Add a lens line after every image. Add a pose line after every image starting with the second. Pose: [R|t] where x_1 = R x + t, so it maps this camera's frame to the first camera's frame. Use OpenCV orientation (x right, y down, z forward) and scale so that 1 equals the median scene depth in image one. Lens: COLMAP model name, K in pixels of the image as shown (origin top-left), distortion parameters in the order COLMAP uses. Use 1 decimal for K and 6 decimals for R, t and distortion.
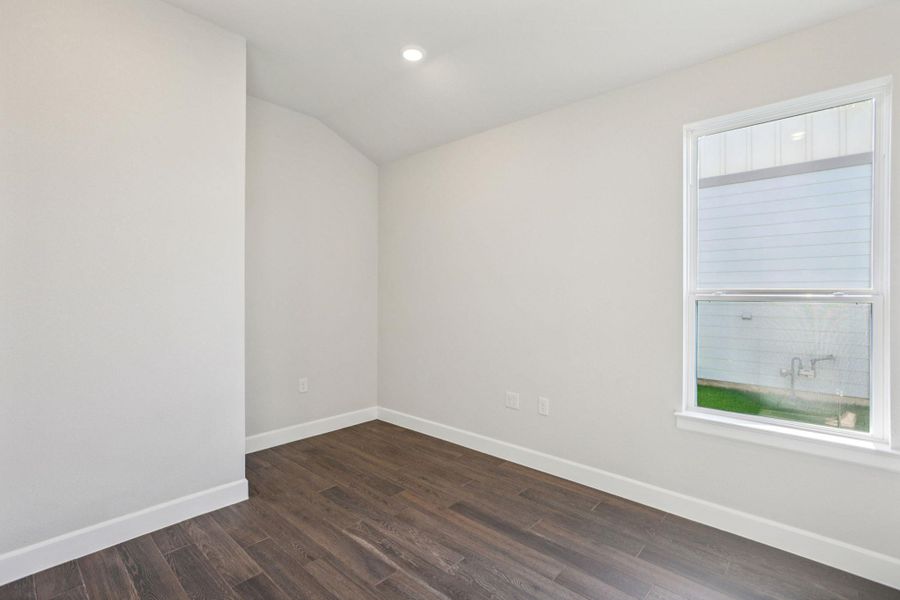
lens RADIAL K [[426.6, 0, 447.5], [0, 426.6, 292.1], [0, 0, 1]] dist [-0.015902, 0.006077]
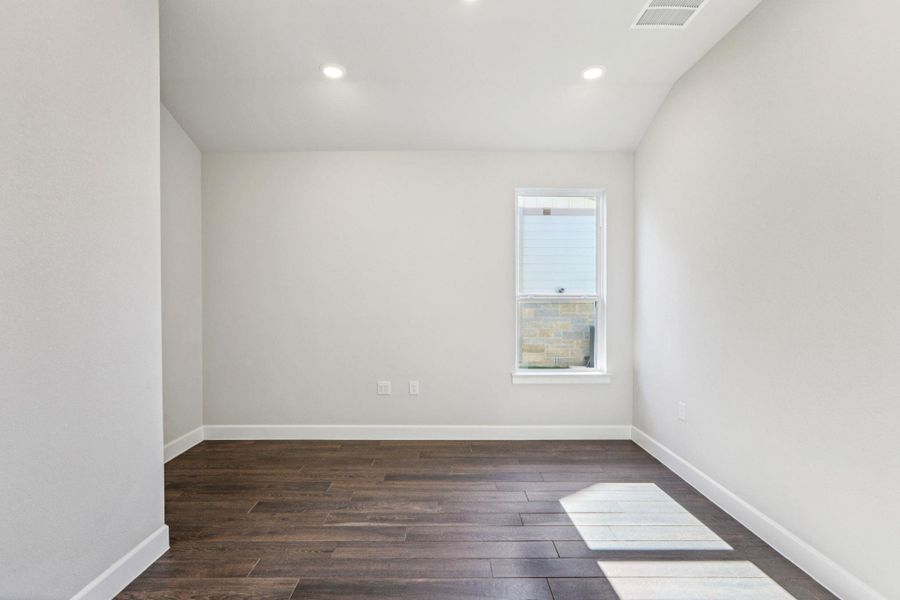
lens RADIAL K [[426.6, 0, 451.4], [0, 426.6, 303.6], [0, 0, 1]] dist [-0.015902, 0.006077]
pose [[0.725094, -0.016225, 0.688459, -0.650146], [-0.000612, 0.999707, 0.024205, -0.009675], [-0.688650, -0.017972, 0.724871, 0.030355]]
